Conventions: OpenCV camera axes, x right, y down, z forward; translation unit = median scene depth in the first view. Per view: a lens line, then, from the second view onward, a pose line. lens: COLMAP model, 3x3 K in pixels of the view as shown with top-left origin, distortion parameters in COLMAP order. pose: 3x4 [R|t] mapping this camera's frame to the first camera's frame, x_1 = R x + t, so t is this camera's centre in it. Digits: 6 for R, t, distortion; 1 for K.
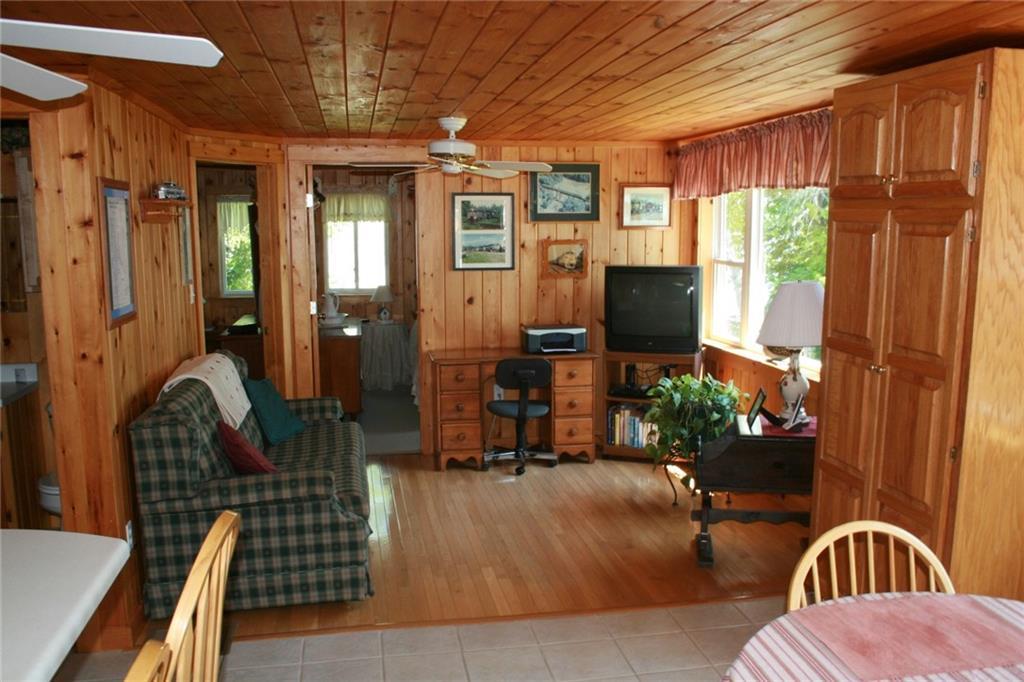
lens RADIAL K [[905.6, 0, 512.0], [0, 905.6, 341.0], [0, 0, 1]] dist [-0.114322, 0.144478]
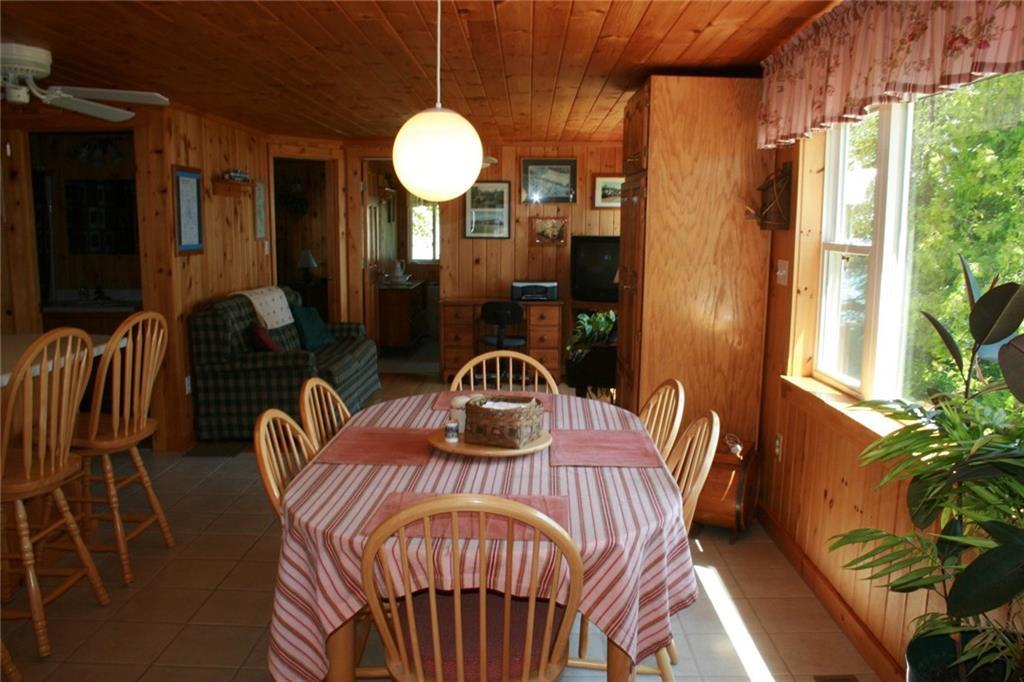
lens RADIAL K [[831.0, 0, 512.0], [0, 831.0, 341.0], [0, 0, 1]] dist [-0.107331, 0.009515]
pose [[0.981611, 0.037670, -0.187137, 0.251087], [-0.035630, 0.999263, 0.014255, 0.056753], [0.187536, -0.007325, 0.982230, -0.210377]]
